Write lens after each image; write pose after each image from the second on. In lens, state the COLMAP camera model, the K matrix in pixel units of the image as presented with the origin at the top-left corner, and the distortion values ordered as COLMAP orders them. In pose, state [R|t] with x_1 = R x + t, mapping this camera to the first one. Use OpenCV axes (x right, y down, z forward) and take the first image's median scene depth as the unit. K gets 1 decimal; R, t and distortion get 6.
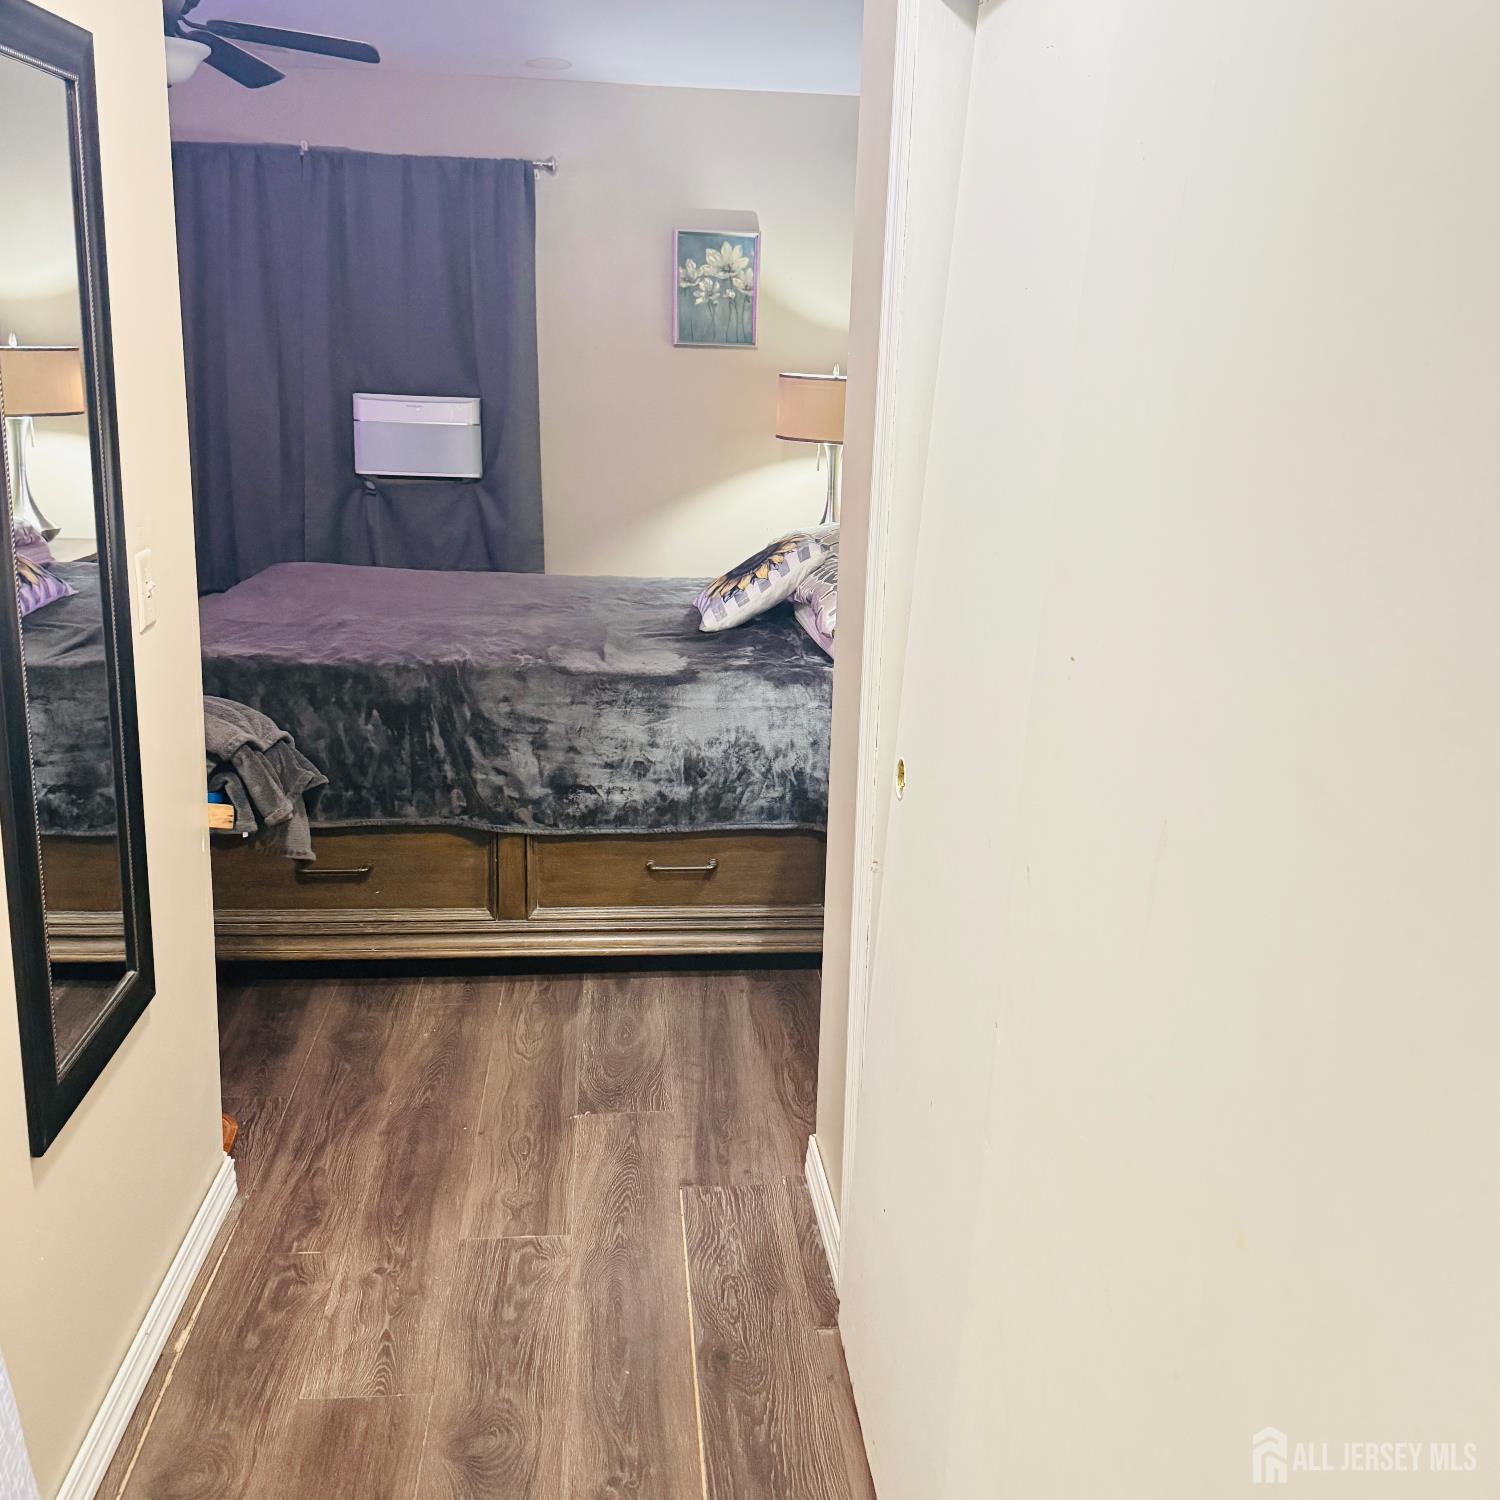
lens RADIAL K [[1405.5, 0, 746.2], [0, 1405.5, 741.3], [0, 0, 1]] dist [0.191111, -0.368485]
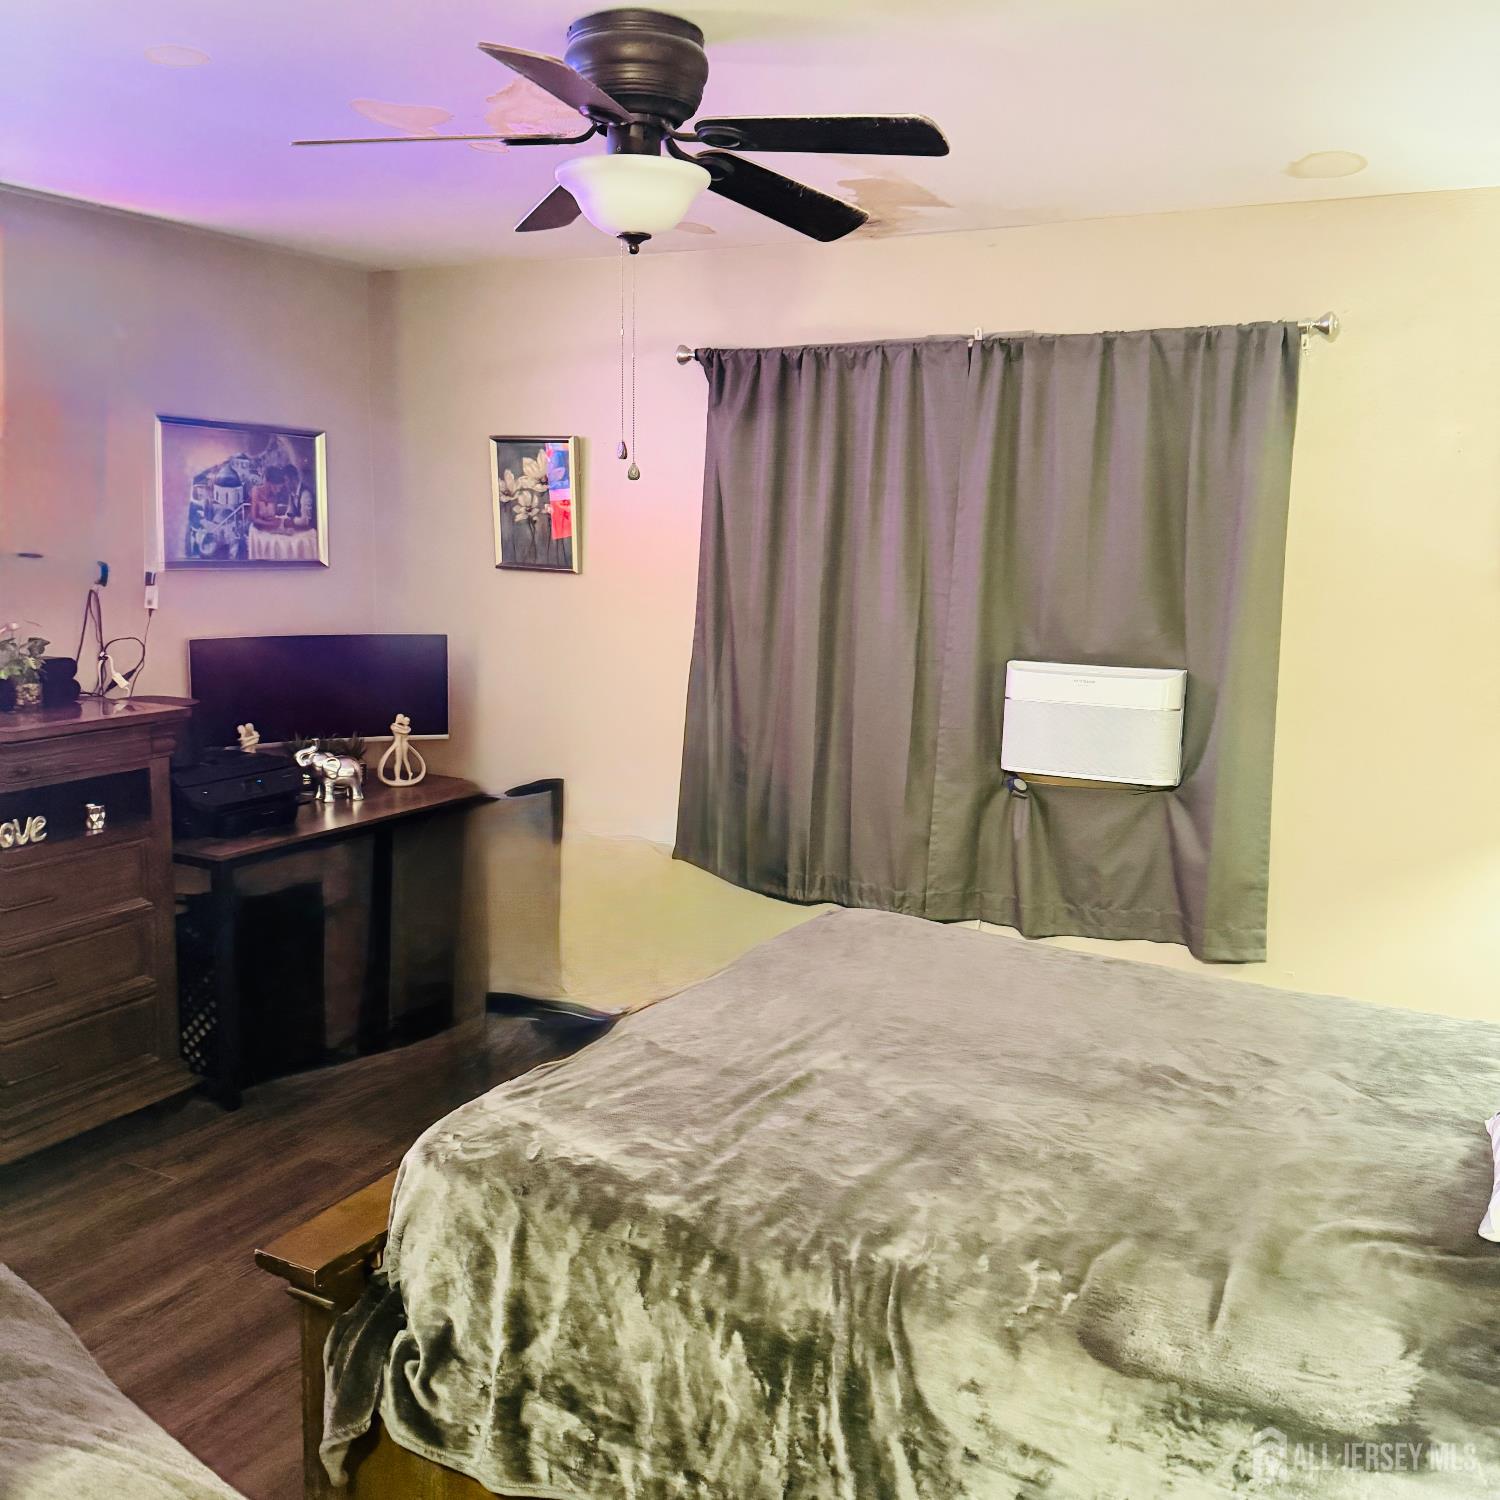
lens RADIAL K [[1444.3, 0, 752.1], [0, 1444.3, 771.1], [0, 0, 1]] dist [0.092629, -0.223502]
pose [[0.846389, 0.066354, -0.528416, 0.006115], [-0.130825, 0.987710, -0.085520, -0.176327], [0.516247, 0.141513, 0.844667, 0.529996]]
